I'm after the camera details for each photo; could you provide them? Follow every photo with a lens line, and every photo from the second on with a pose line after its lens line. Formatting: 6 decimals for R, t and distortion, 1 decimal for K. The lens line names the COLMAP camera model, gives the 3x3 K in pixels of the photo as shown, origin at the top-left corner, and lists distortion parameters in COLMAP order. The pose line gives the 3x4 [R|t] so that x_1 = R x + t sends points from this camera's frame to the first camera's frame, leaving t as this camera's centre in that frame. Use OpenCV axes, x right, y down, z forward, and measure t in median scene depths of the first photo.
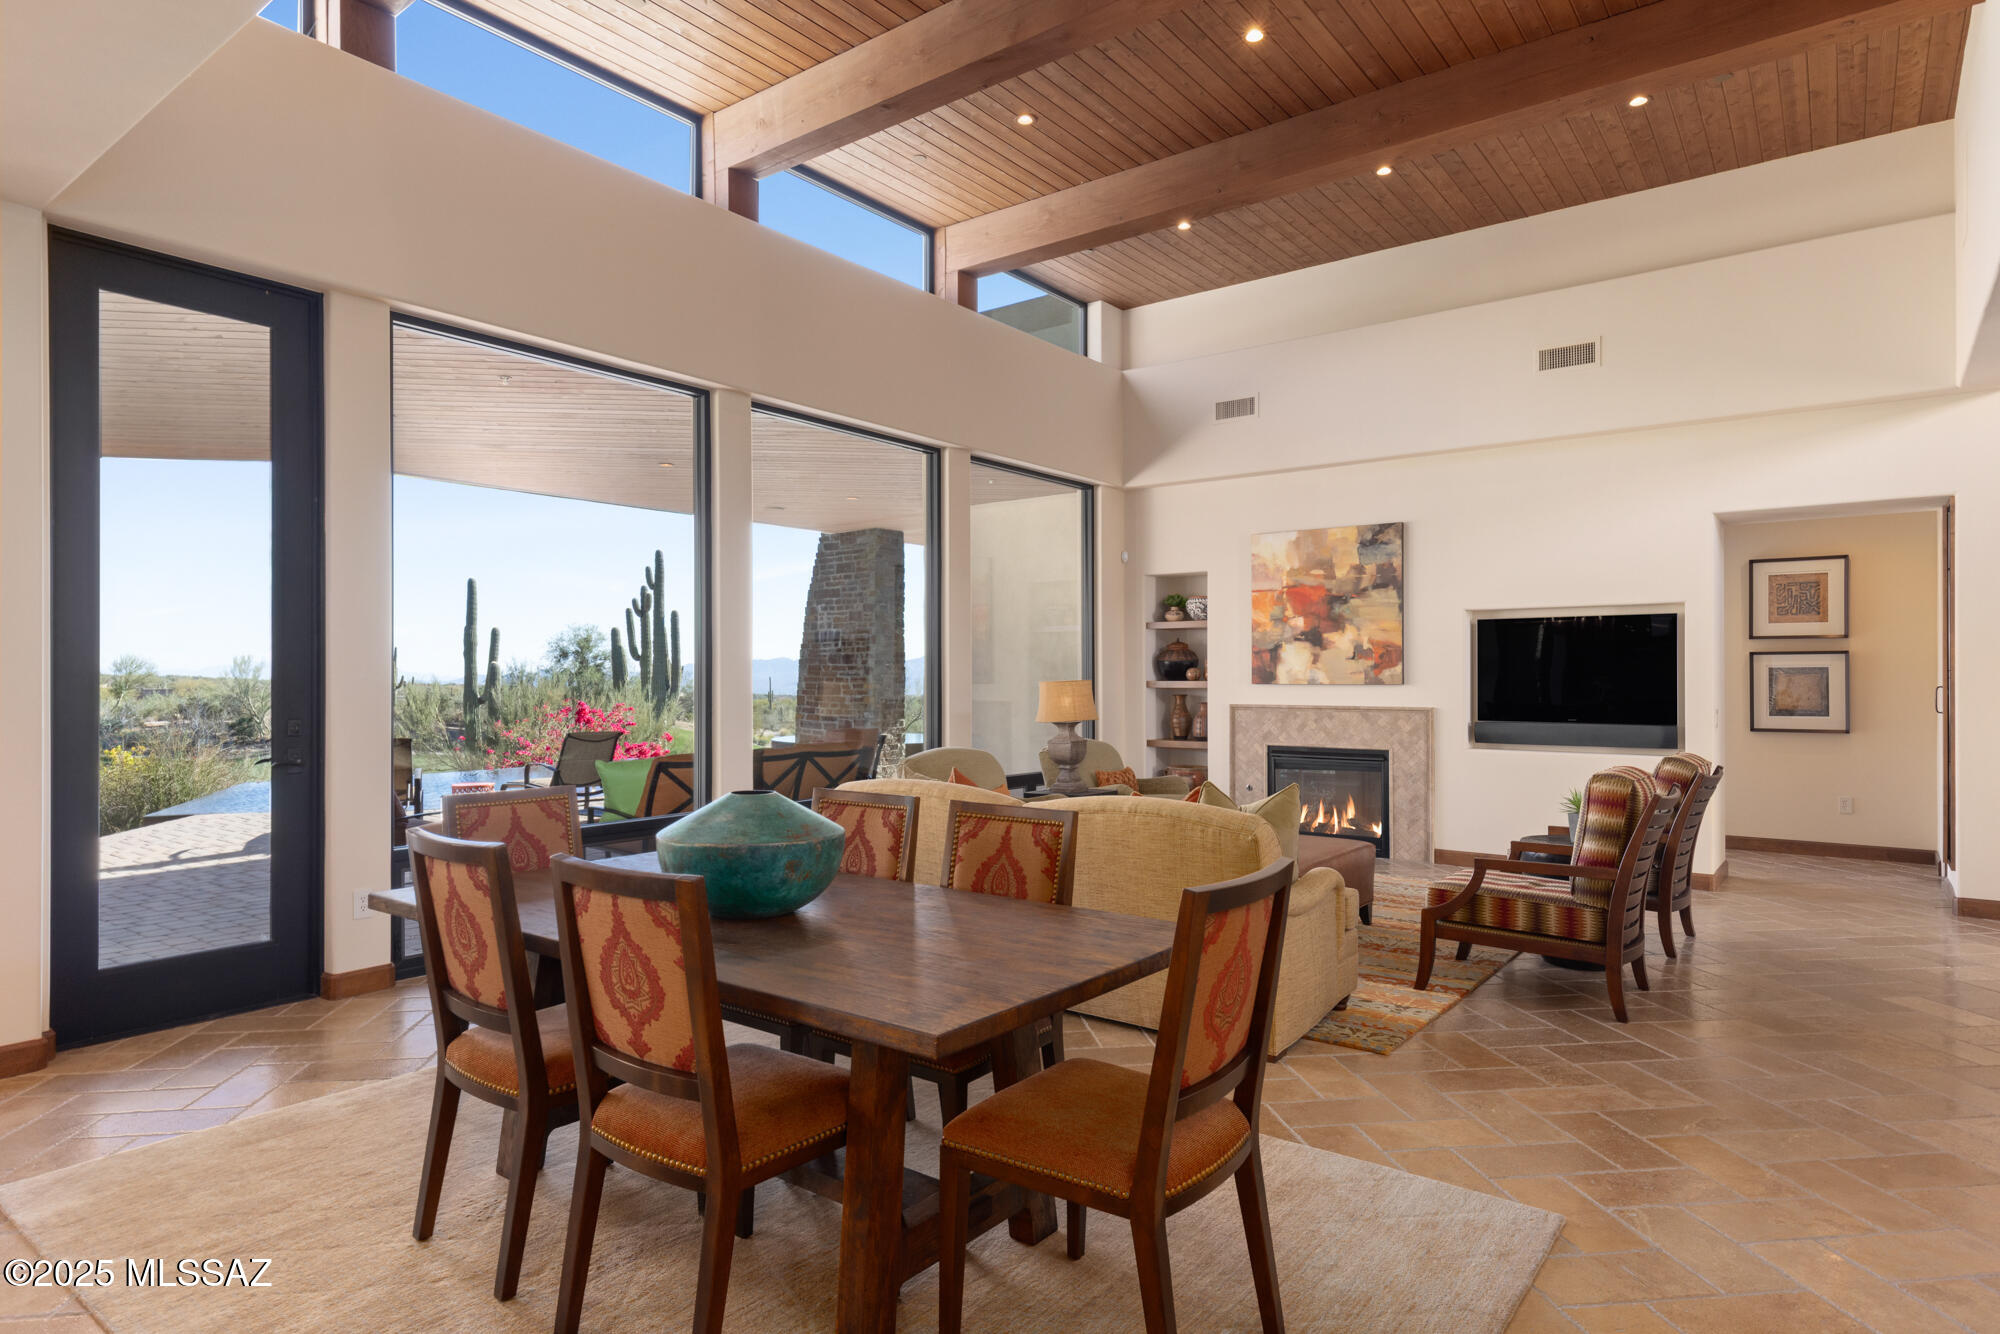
lens RADIAL K [[1126.6, 0, 998.7], [0, 1126.6, 674.5], [0, 0, 1]] dist [0.004924, 0.000585]
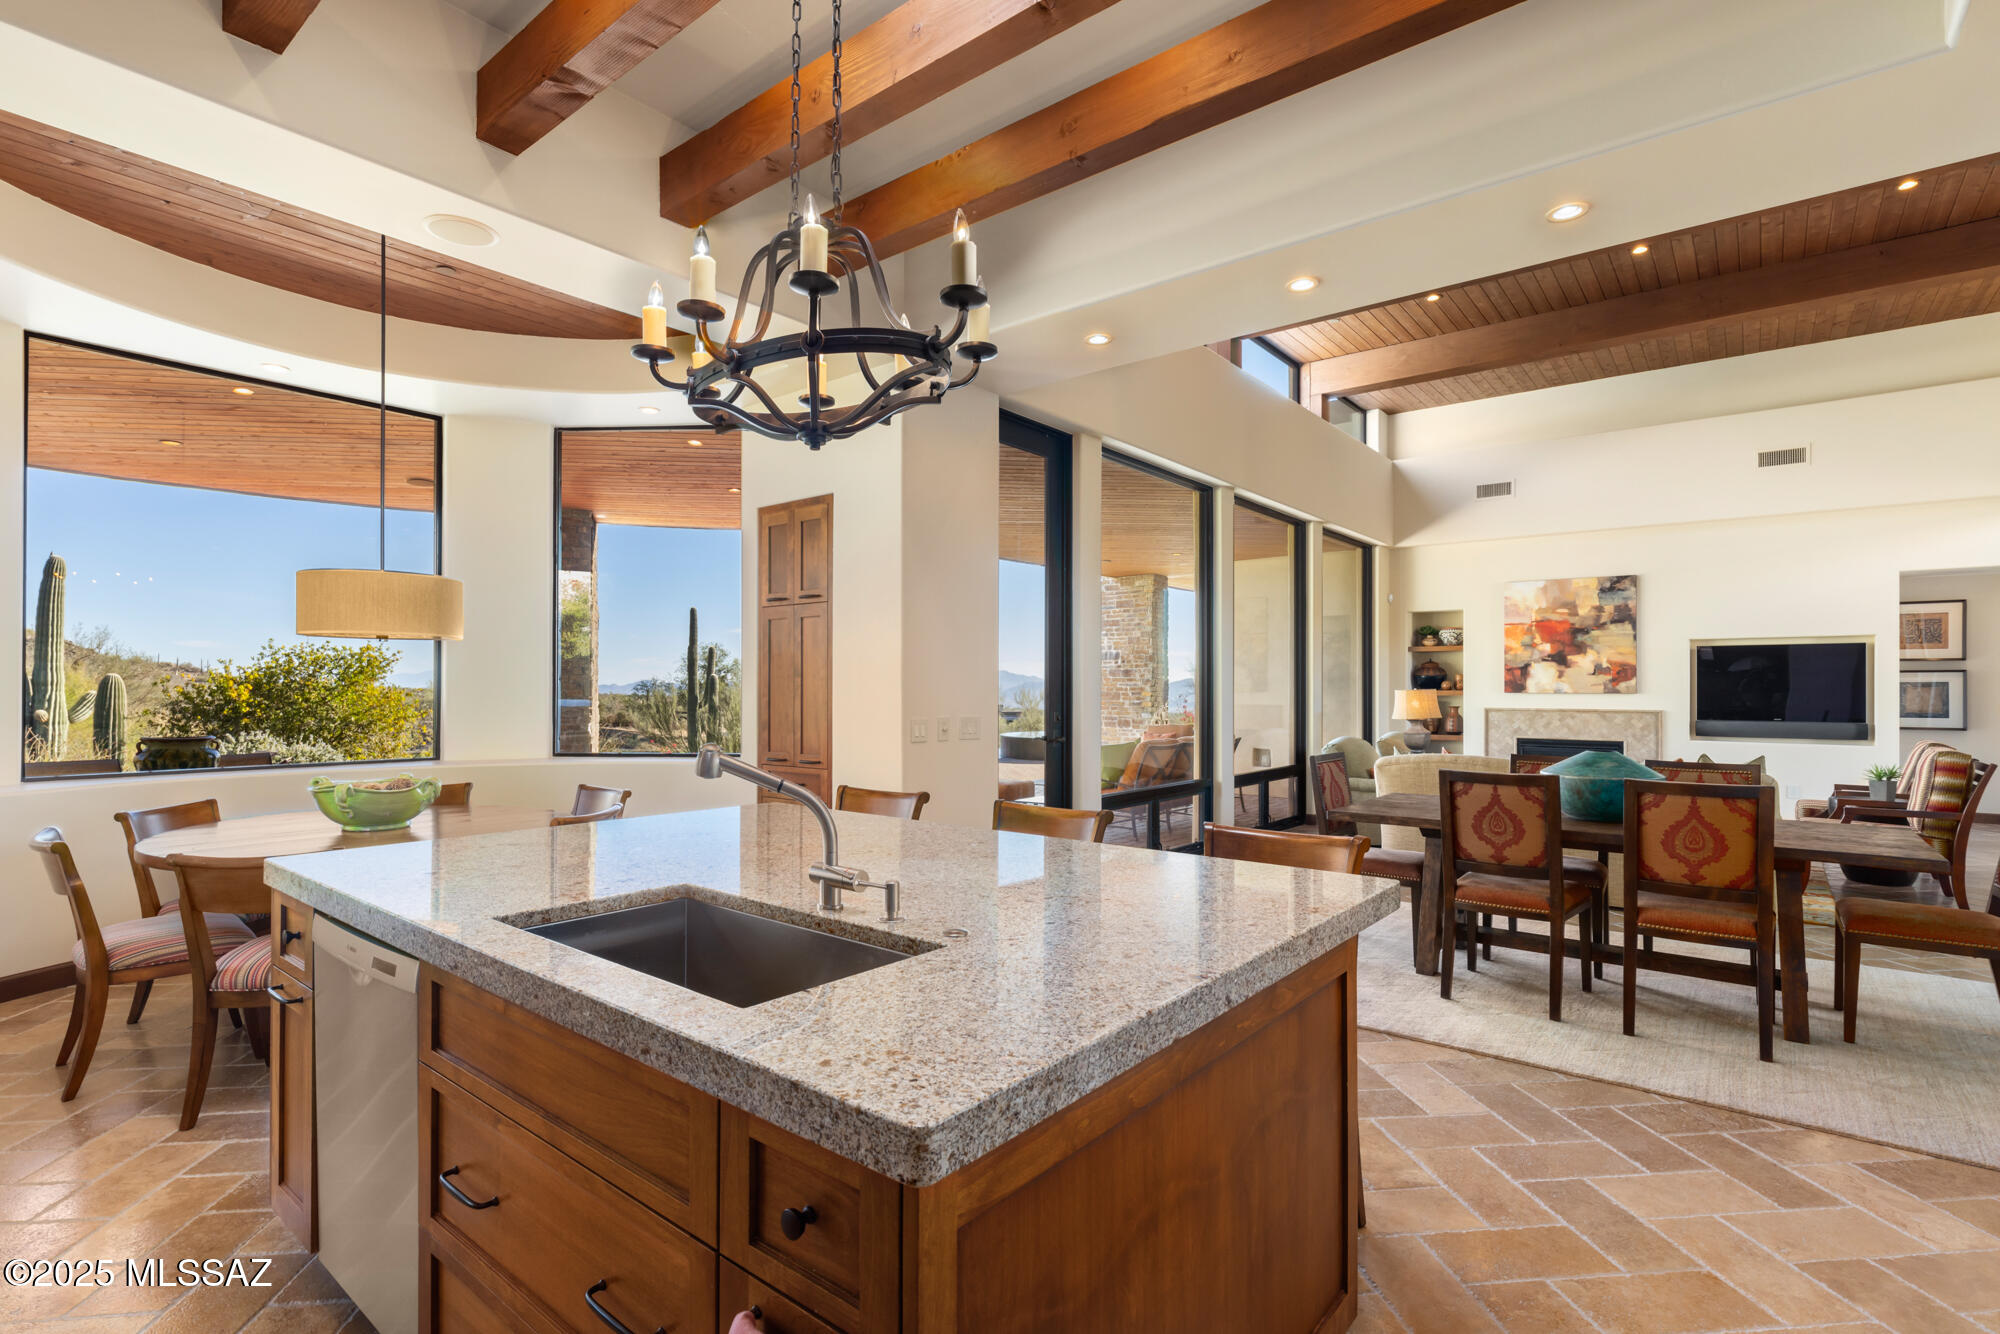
lens RADIAL K [[944.3, 0, 1002.4], [0, 944.3, 684.6], [0, 0, 1]] dist [0.000447, -0.000424]
pose [[0.999709, 0.003783, -0.023804, -0.371006], [-0.003821, 0.999992, -0.001540, 0.002800], [0.023798, 0.001631, 0.999715, -0.159528]]
